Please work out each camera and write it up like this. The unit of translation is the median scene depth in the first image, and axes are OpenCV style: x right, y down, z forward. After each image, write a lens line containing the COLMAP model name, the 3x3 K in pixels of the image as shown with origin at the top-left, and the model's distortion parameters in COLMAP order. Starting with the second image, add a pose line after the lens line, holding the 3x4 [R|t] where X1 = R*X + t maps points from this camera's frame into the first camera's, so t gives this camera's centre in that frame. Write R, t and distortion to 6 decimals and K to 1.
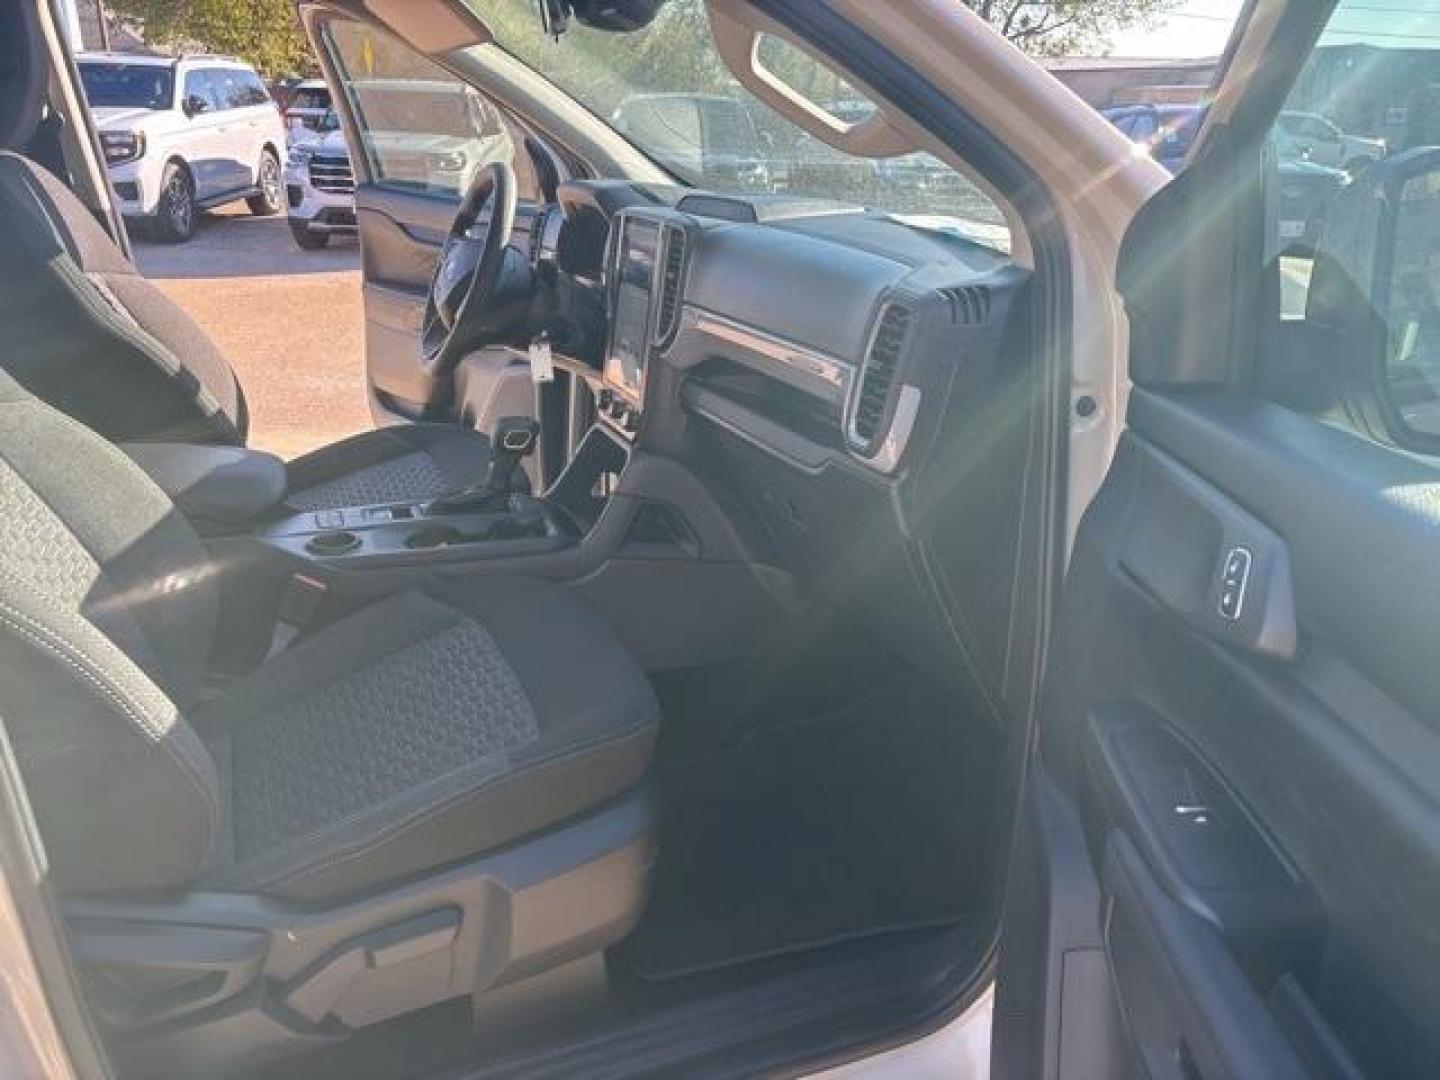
lens RADIAL K [[1110.9, 0, 720.9], [0, 1110.9, 528.1], [0, 0, 1]] dist [0.143876, -0.184682]
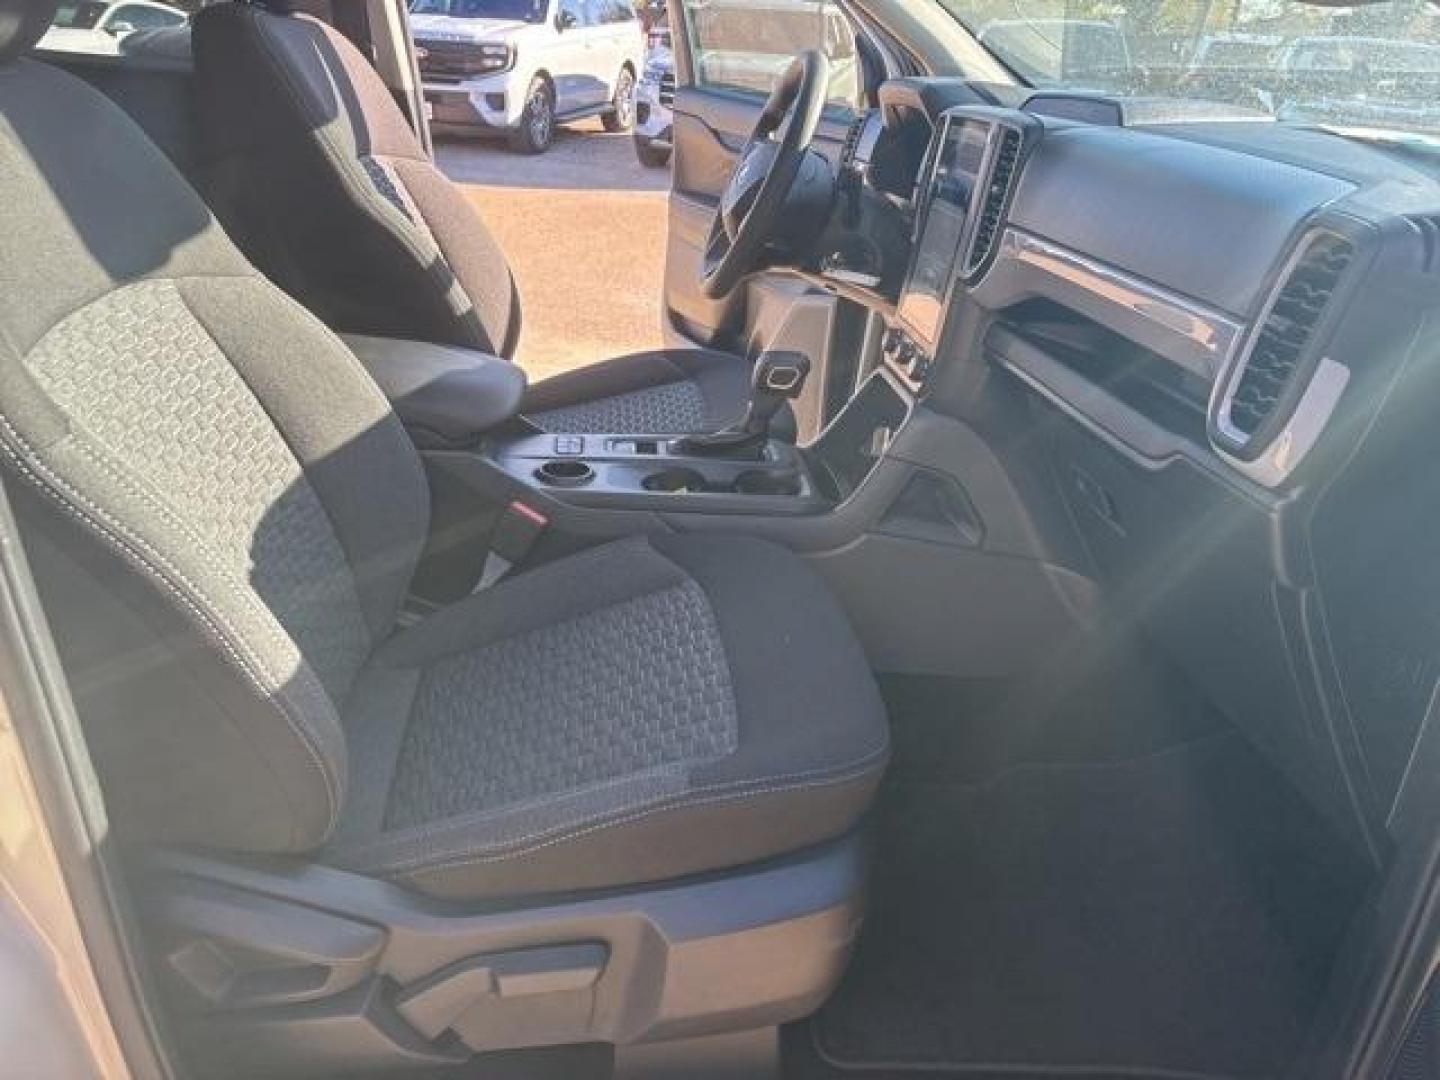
lens RADIAL K [[1100.7, 0, 720.0], [0, 1100.7, 540.0], [0, 0, 1]] dist [0.071038, -0.085731]
pose [[0.955208, 0.147519, -0.256547, 0.006301], [-0.130849, 0.988090, 0.080978, -0.018855], [0.265438, -0.043781, 0.963133, 0.173235]]
